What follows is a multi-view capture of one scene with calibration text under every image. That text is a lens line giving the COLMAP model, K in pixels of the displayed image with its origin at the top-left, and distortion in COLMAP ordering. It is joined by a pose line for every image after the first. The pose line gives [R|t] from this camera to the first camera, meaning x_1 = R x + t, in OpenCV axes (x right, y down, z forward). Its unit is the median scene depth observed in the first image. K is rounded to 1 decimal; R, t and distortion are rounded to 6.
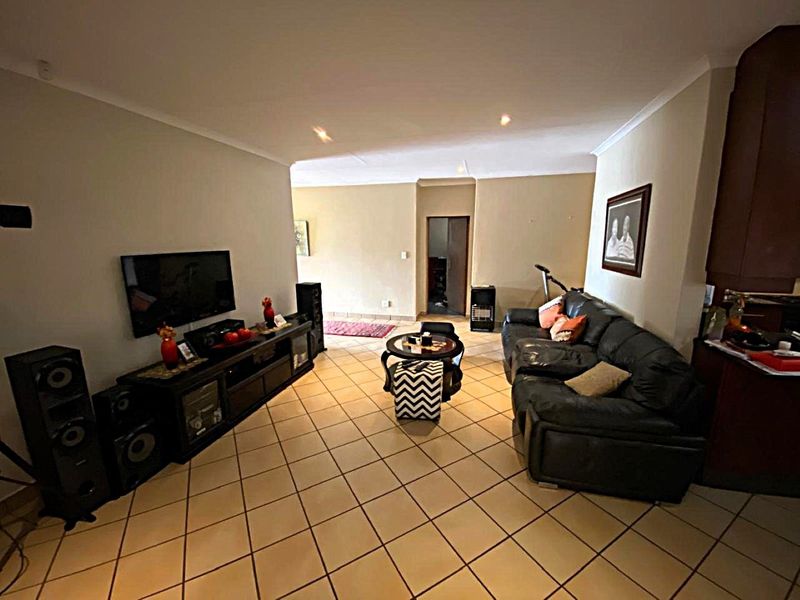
lens RADIAL K [[325.6, 0, 401.9], [0, 325.6, 297.3], [0, 0, 1]] dist [-0.000161, -0.000319]
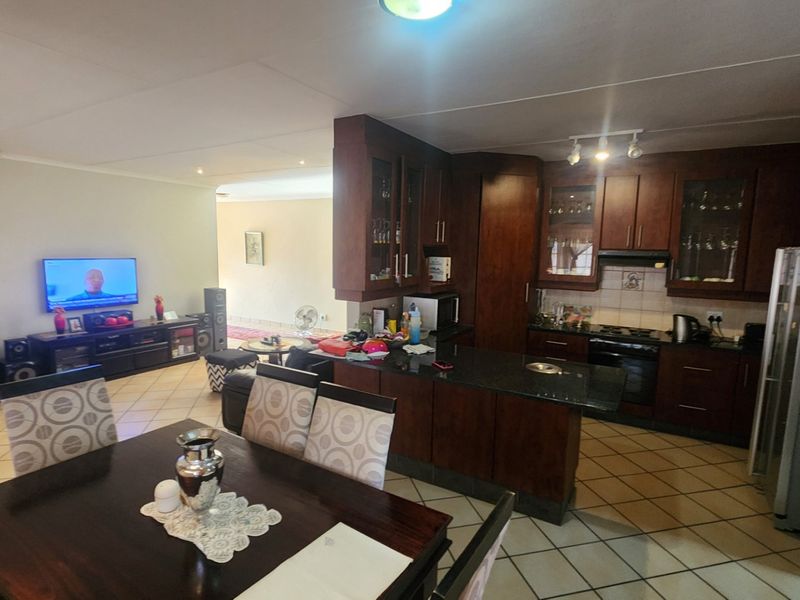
lens RADIAL K [[436.6, 0, 400.0], [0, 436.6, 300.0], [0, 0, 1]] dist [0.001241, 0.000456]
pose [[0.960312, 0.058562, -0.272709, 0.942381], [-0.075306, 0.995838, -0.051331, 0.033176], [0.268569, 0.069830, 0.960726, -0.371820]]
